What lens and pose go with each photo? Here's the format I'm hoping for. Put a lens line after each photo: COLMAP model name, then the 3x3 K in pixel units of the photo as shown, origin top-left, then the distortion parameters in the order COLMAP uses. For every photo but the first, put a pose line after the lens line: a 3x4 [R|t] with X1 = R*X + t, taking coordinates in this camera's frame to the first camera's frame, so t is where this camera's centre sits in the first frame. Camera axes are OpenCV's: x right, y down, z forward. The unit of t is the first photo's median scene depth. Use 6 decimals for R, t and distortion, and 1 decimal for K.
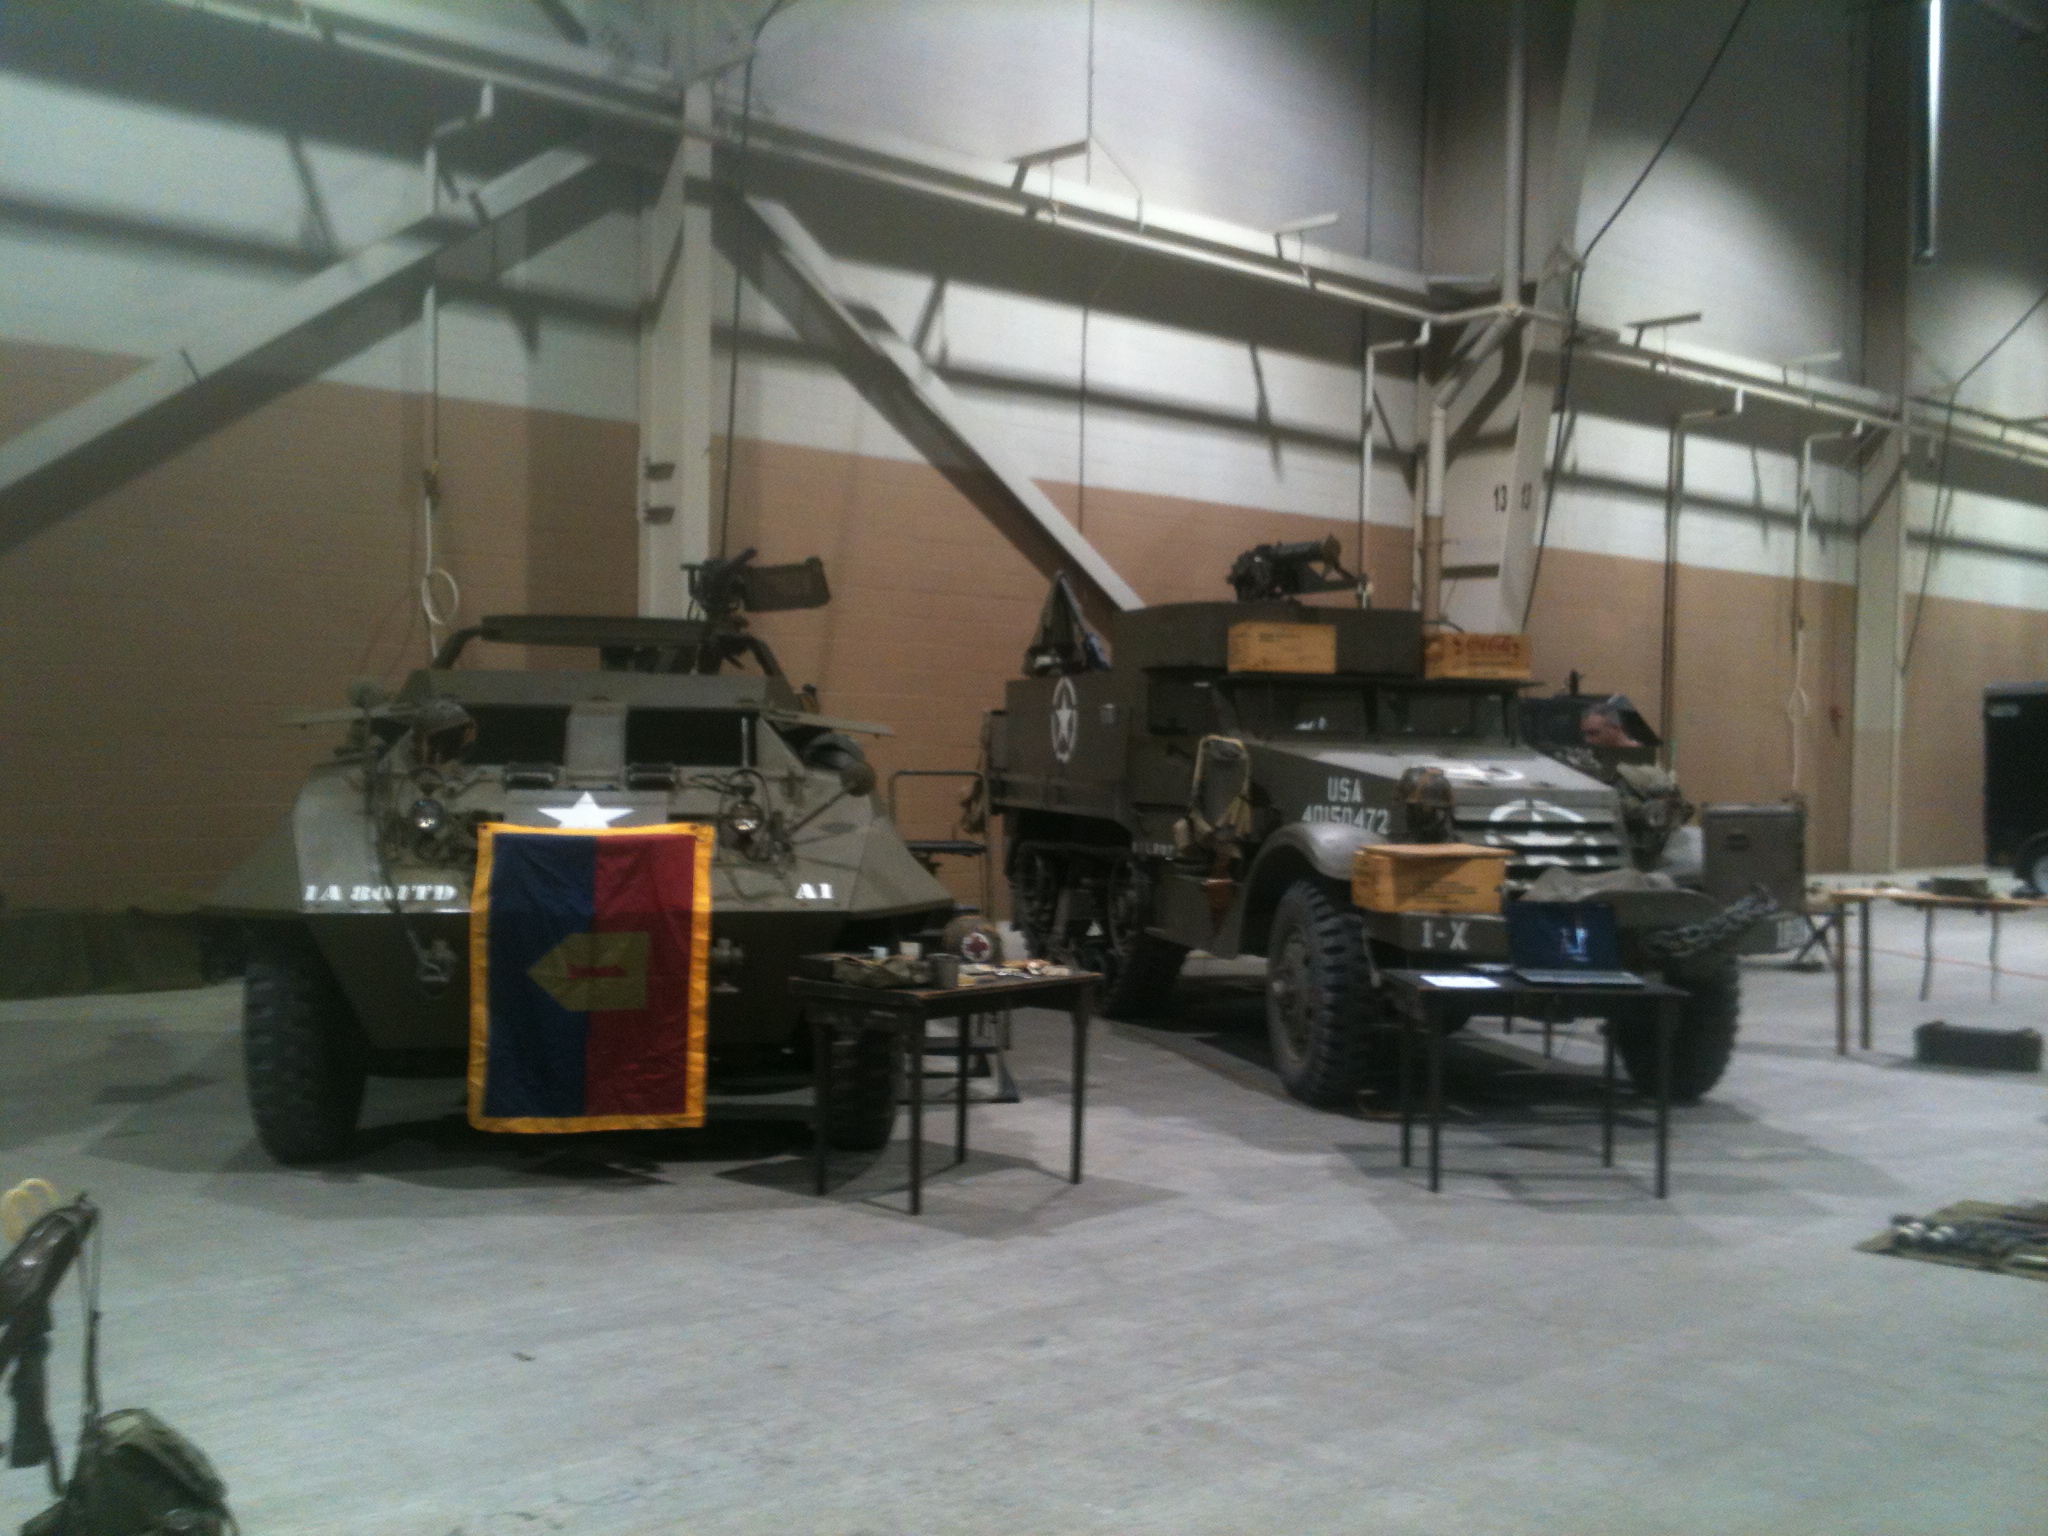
lens RADIAL K [[2148.5, 0, 1085.6], [0, 2148.5, 803.1], [0, 0, 1]] dist [0.185215, -0.570564]
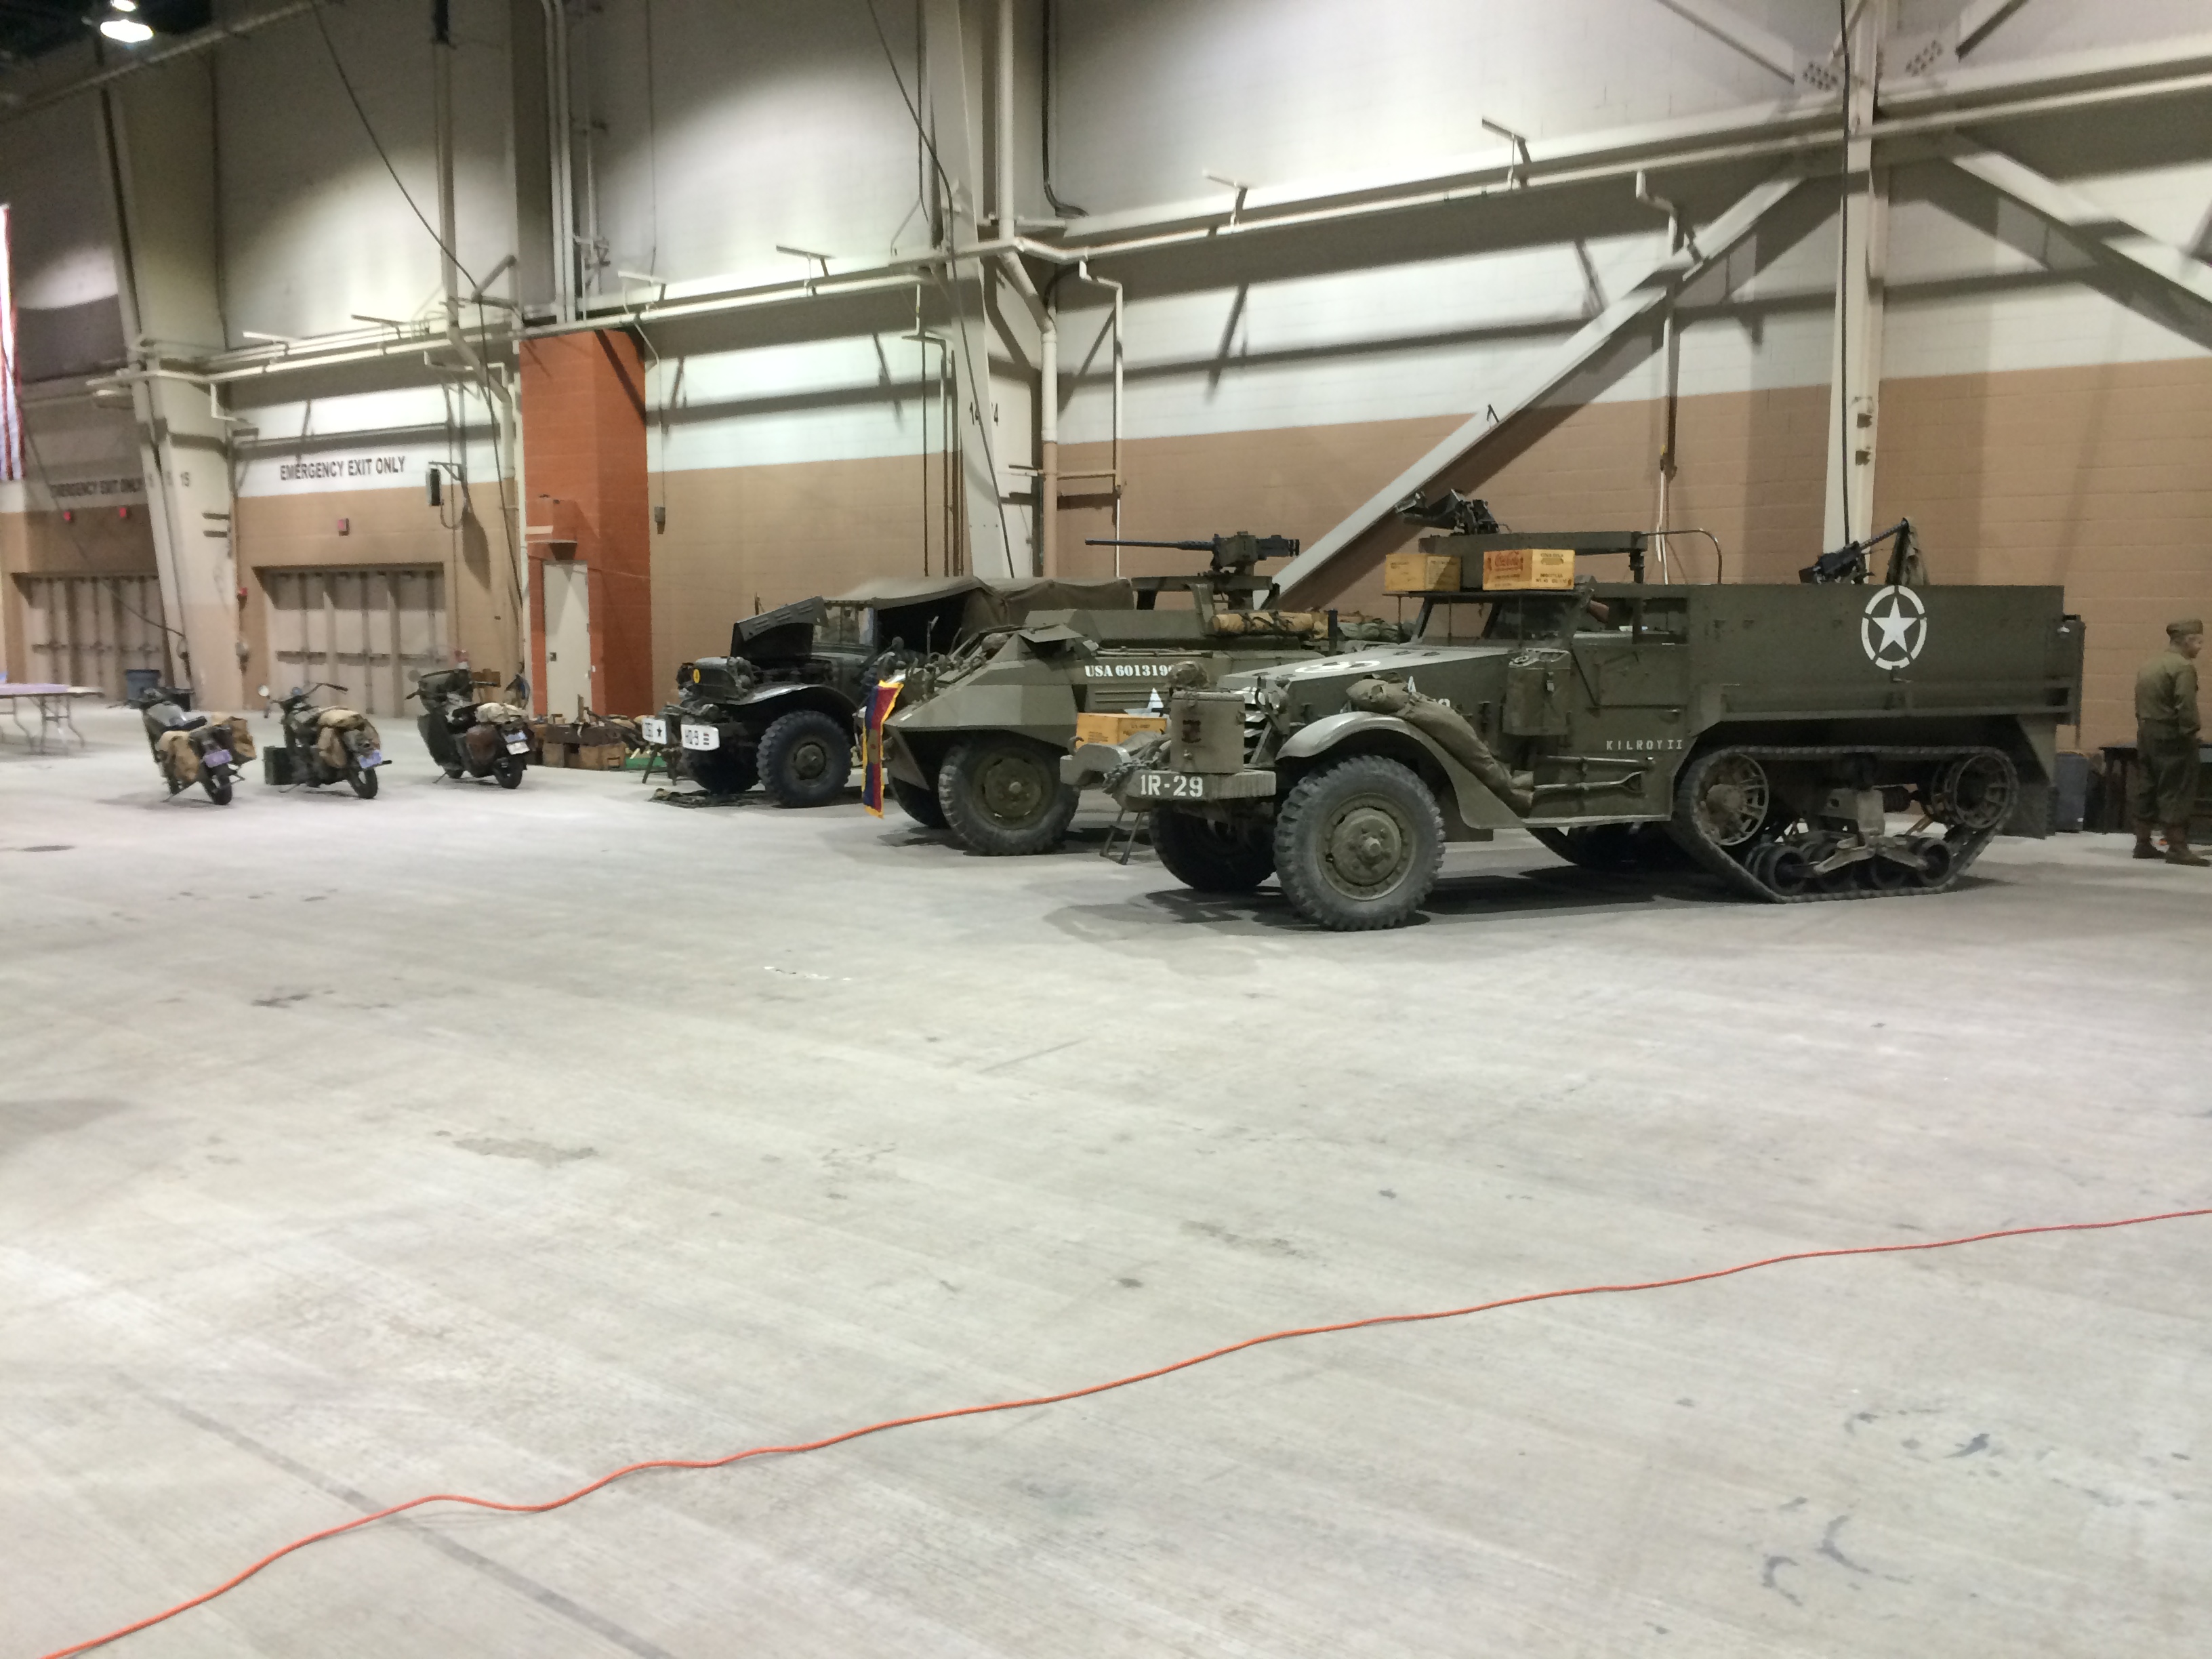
lens RADIAL K [[1837.5, 0, 1111.1], [0, 1837.5, 821.0], [0, 0, 1]] dist [0.061264, -0.098474]
pose [[0.158250, 0.074290, -0.984600, 1.098188], [-0.037508, 0.996898, 0.069189, 0.018412], [0.986686, 0.025982, 0.160546, 0.620681]]
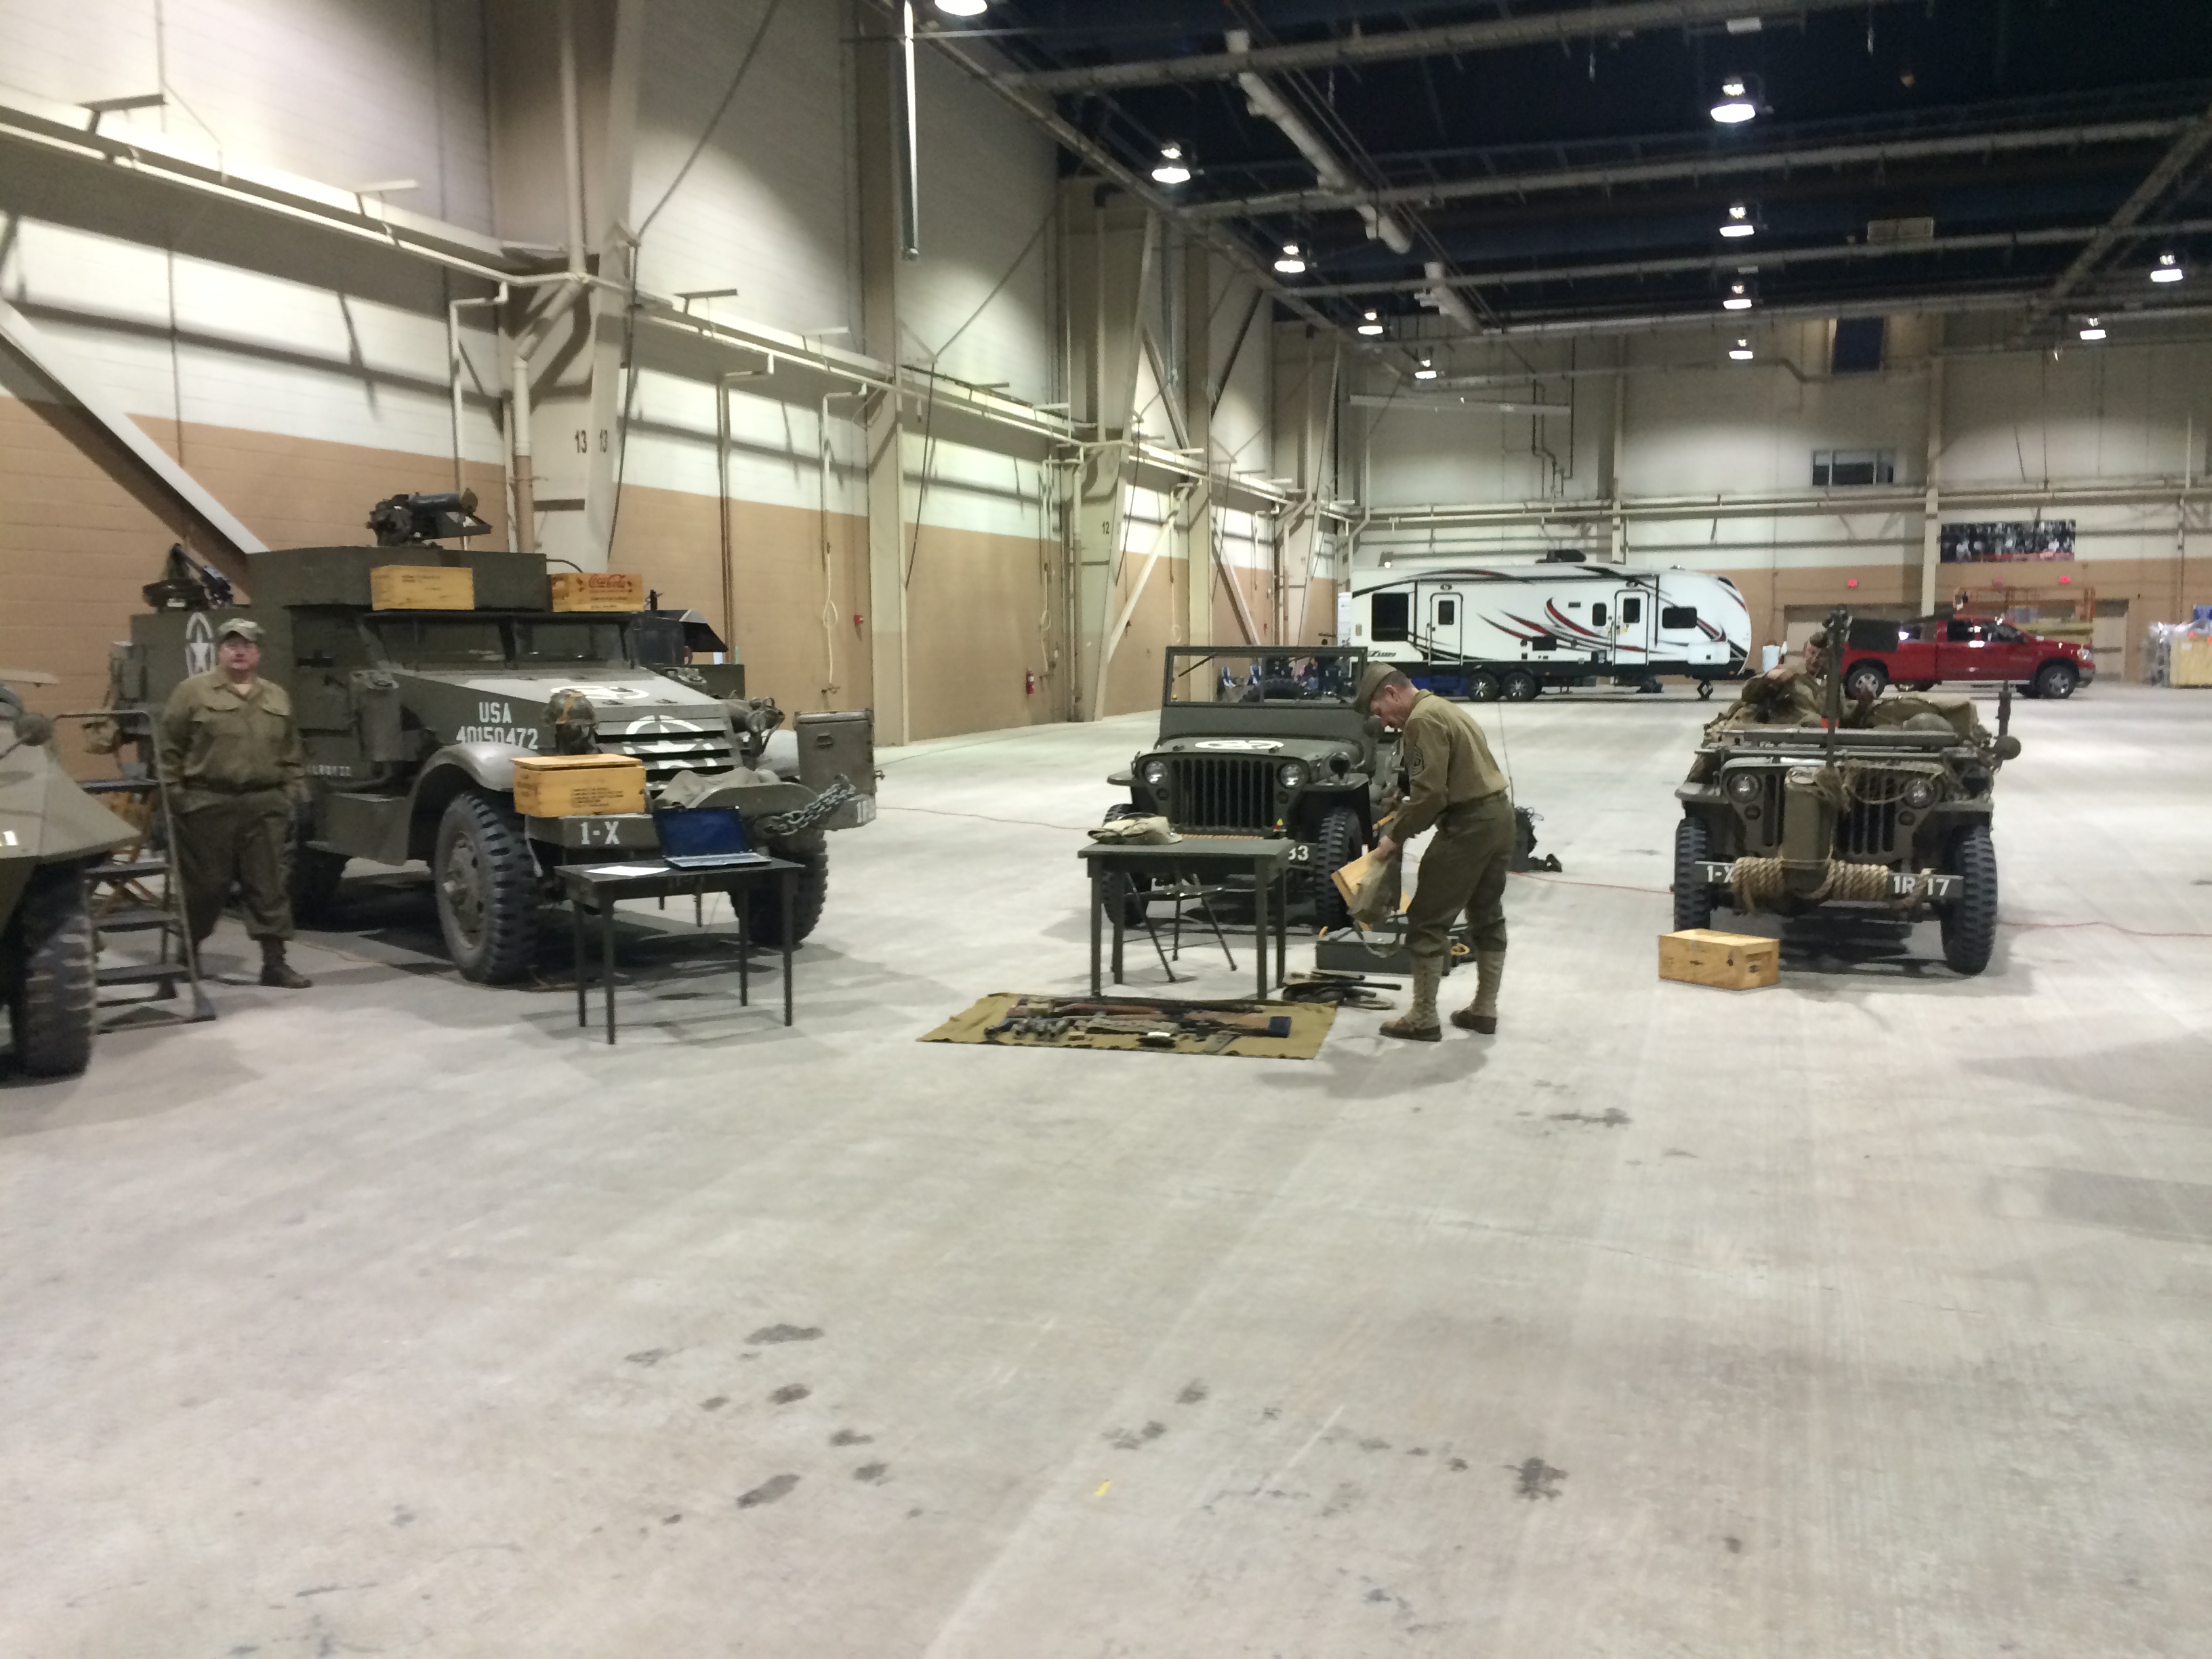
lens RADIAL K [[1837.5, 0, 1111.1], [0, 1837.5, 821.0], [0, 0, 1]] dist [0.061264, -0.098474]
pose [[0.889100, -0.071545, 0.452087, -0.034955], [0.039332, 0.995997, 0.080269, -0.013209], [-0.456021, -0.053585, 0.888355, -0.035225]]
